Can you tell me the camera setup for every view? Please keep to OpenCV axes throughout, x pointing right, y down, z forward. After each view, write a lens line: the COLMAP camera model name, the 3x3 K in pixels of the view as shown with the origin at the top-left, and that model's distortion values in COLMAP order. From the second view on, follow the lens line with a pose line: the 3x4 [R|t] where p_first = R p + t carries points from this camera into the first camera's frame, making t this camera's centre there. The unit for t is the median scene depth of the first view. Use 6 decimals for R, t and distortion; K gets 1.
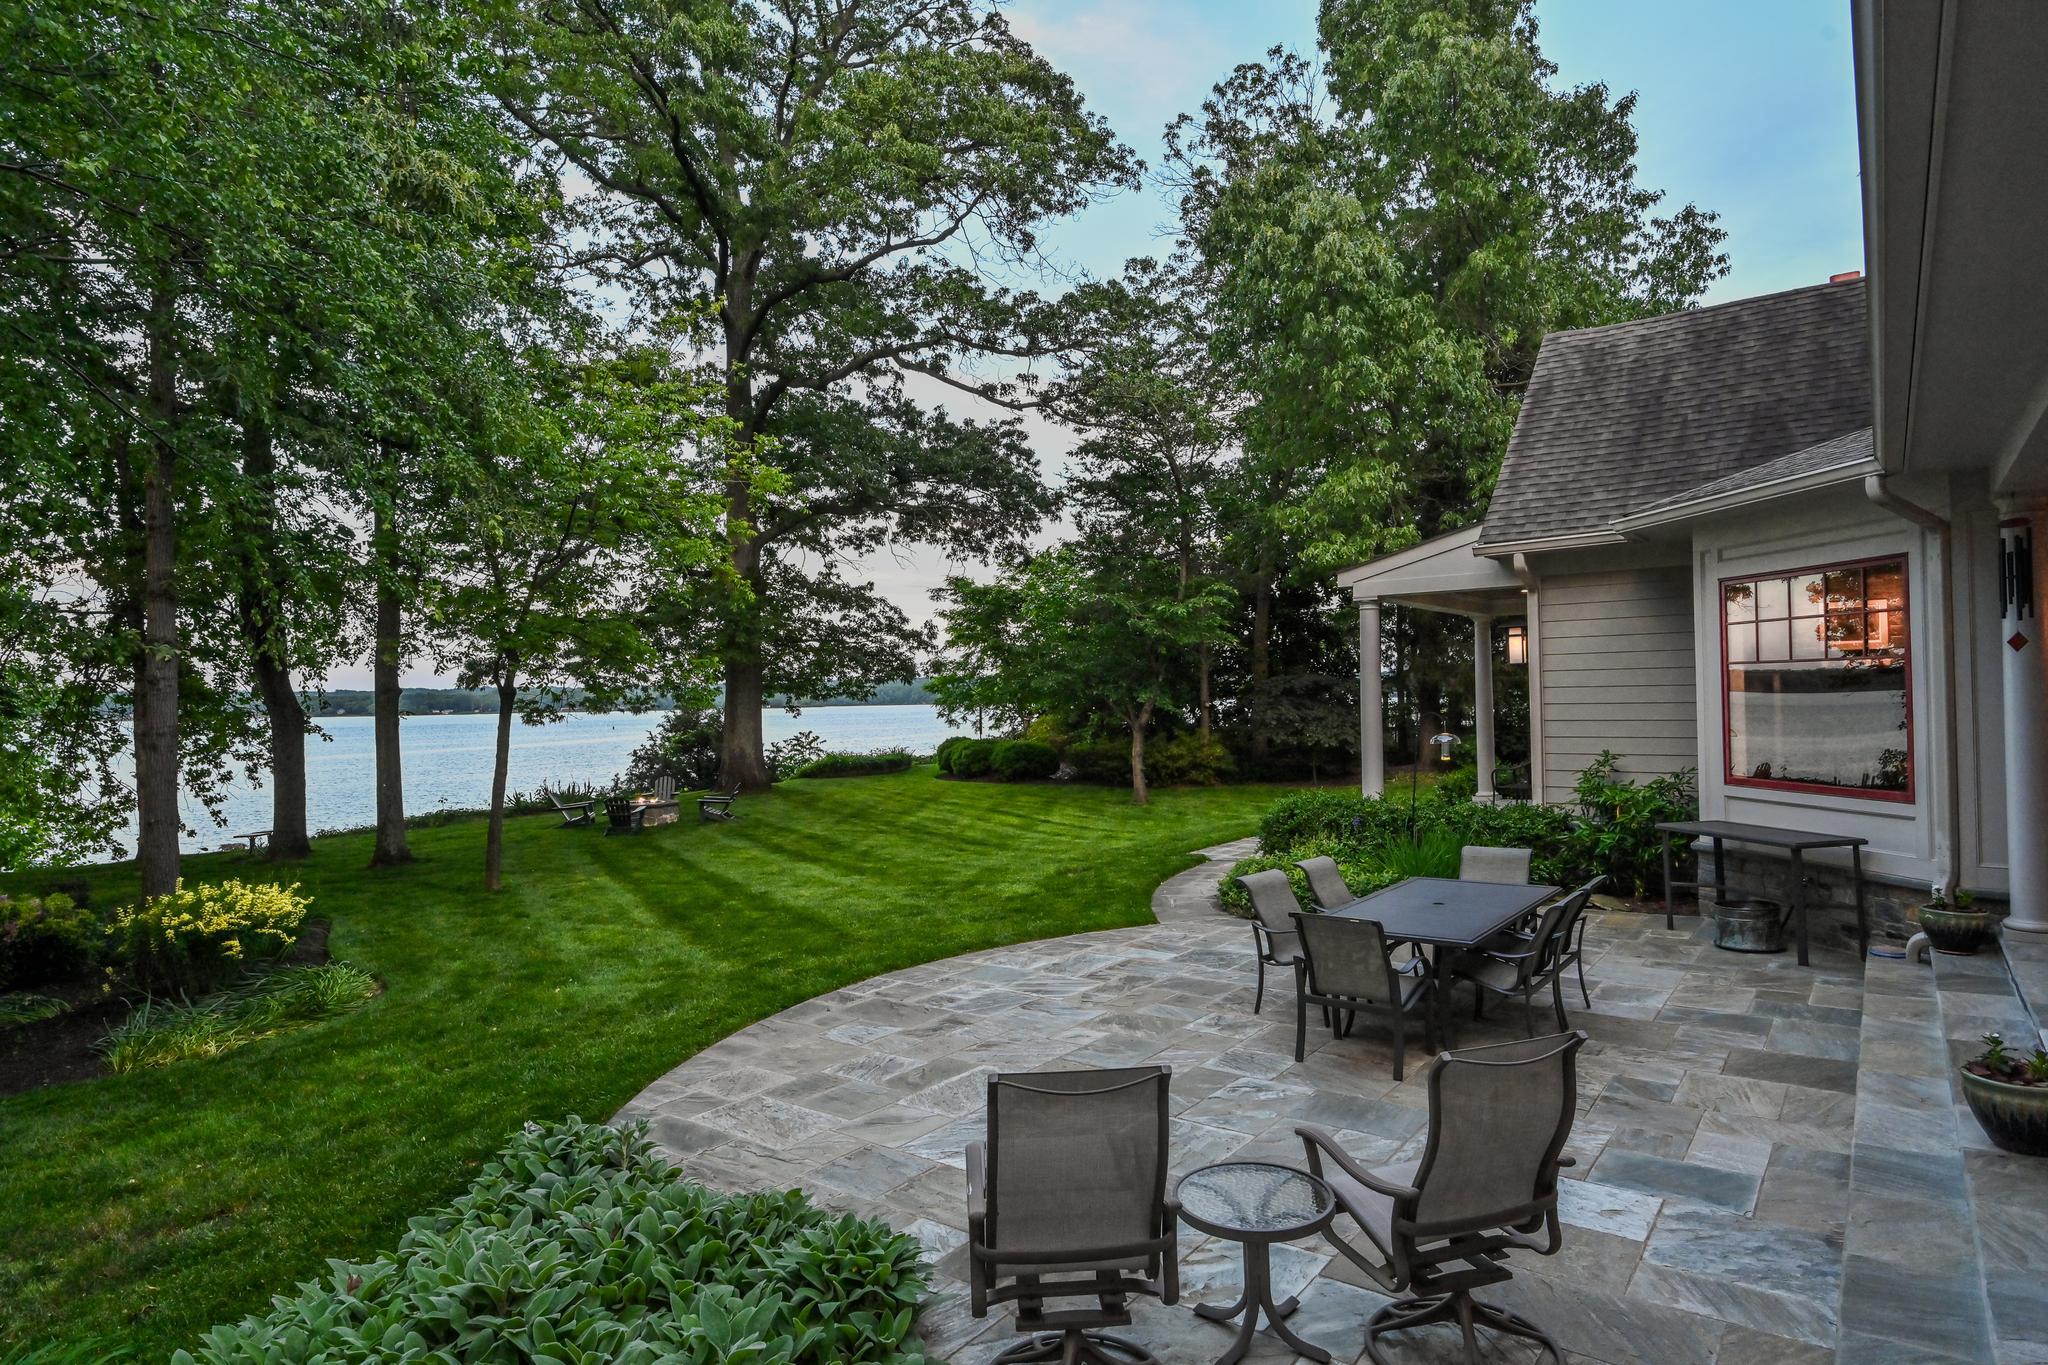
lens RADIAL K [[1124.5, 0, 1046.7], [0, 1124.5, 690.3], [0, 0, 1]] dist [0.005418, 0.000121]
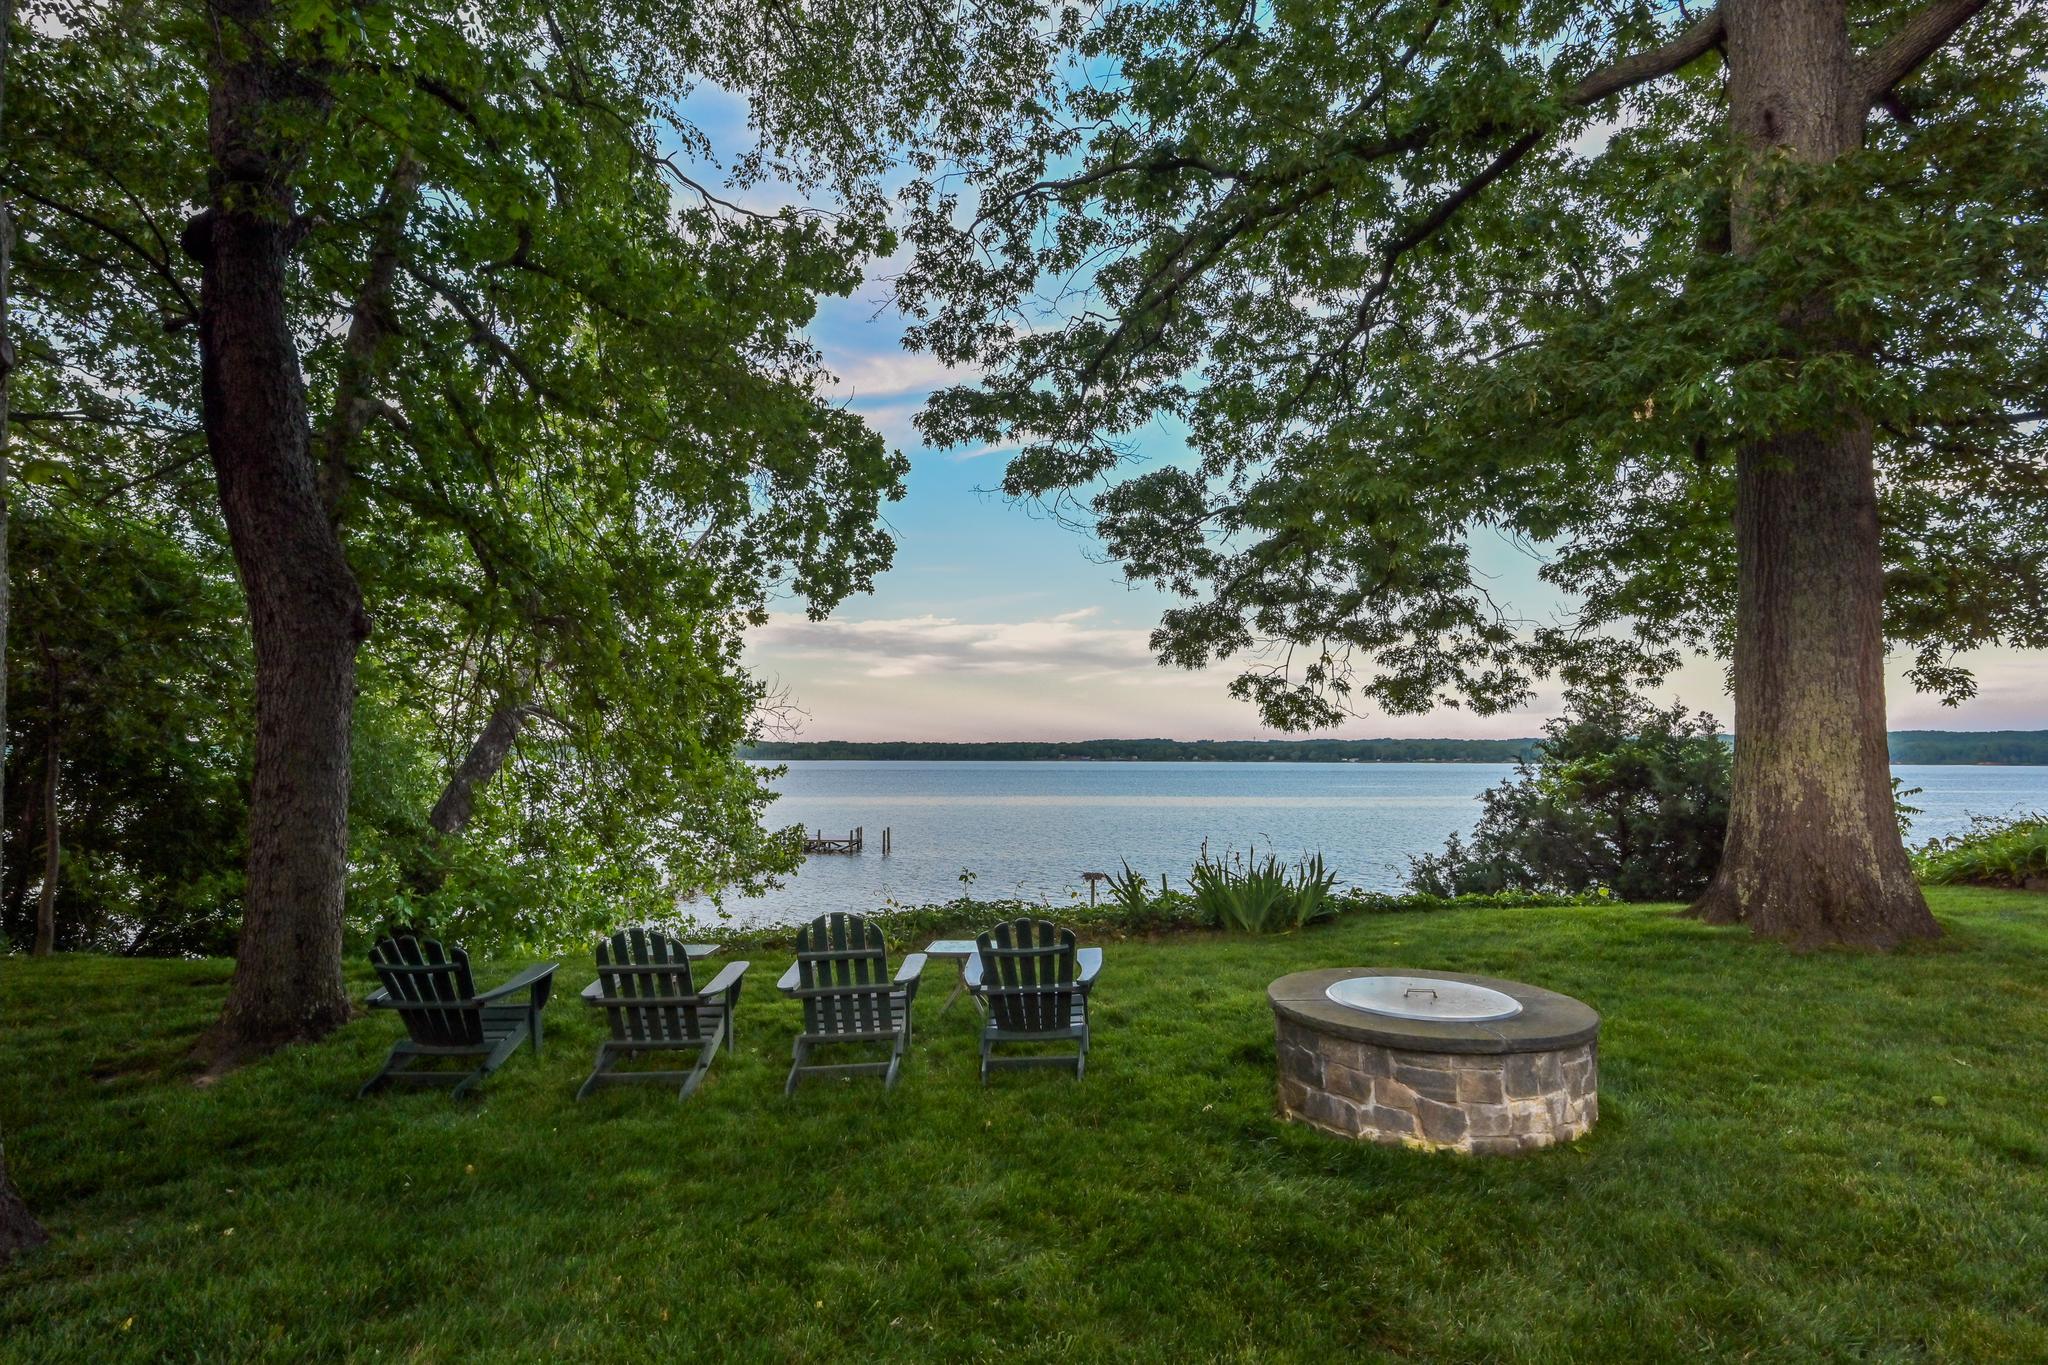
lens RADIAL K [[1067.6, 0, 1036.8], [0, 1067.6, 673.8], [0, 0, 1]] dist [-0.001784, -0.002160]
pose [[0.710399, -0.035425, -0.702907, -0.193784], [-0.010099, 0.998117, -0.060509, 0.037568], [0.703727, 0.050084, 0.708703, 0.585811]]
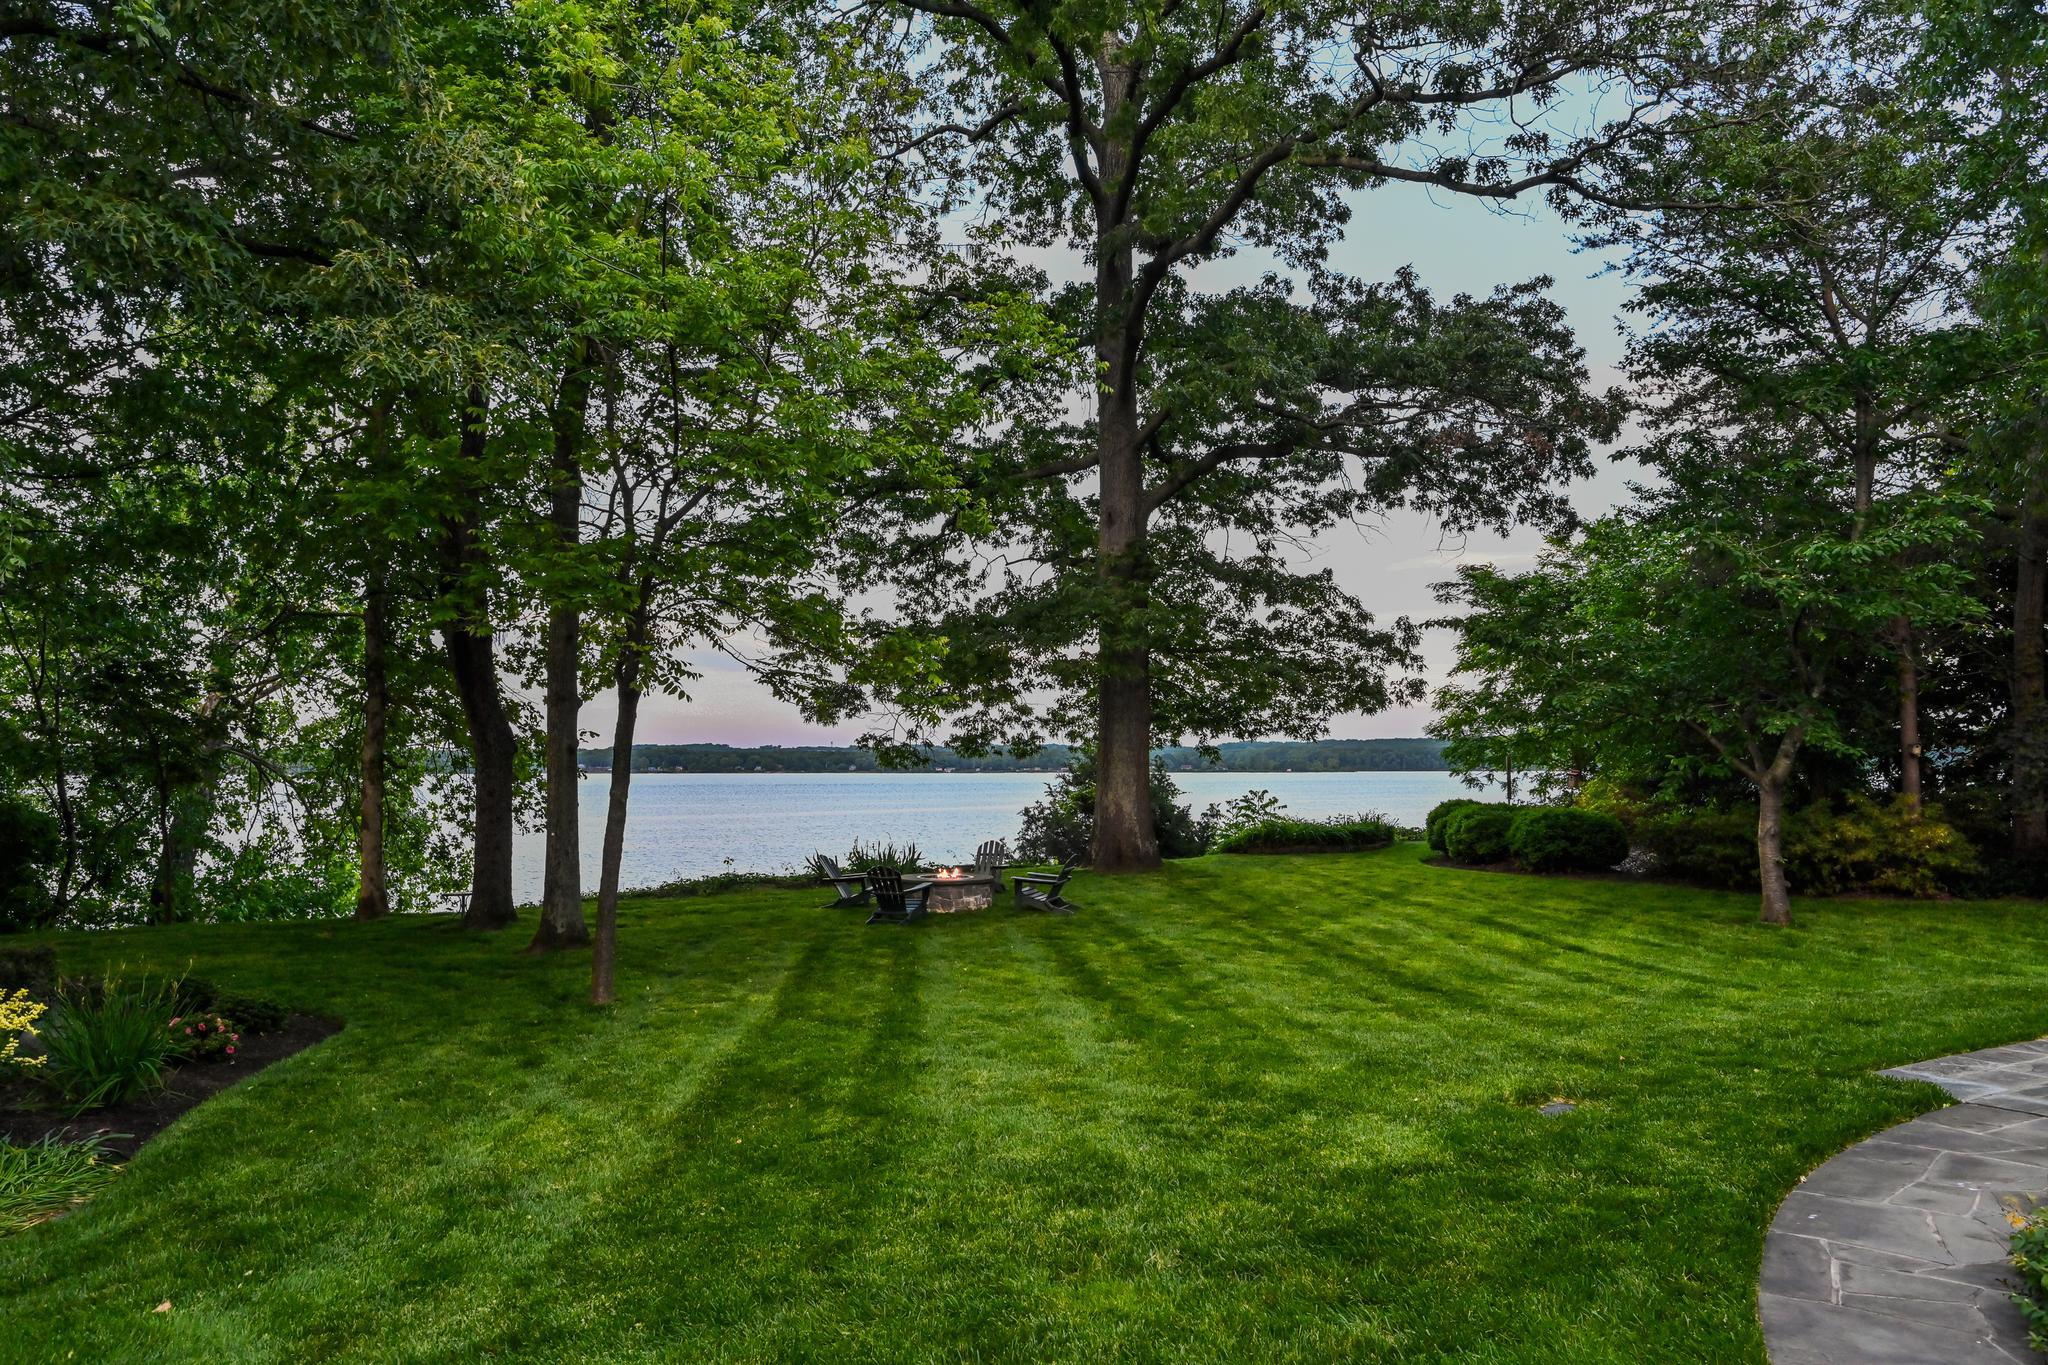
lens RADIAL K [[1346.2, 0, 1034.0], [0, 1346.2, 685.7], [0, 0, 1]] dist [0.000996, 0.001808]
pose [[0.908247, -0.009206, -0.418334, 0.024503], [-0.011514, 0.998829, -0.046980, 0.015875], [0.418277, 0.047486, 0.907078, 0.202155]]
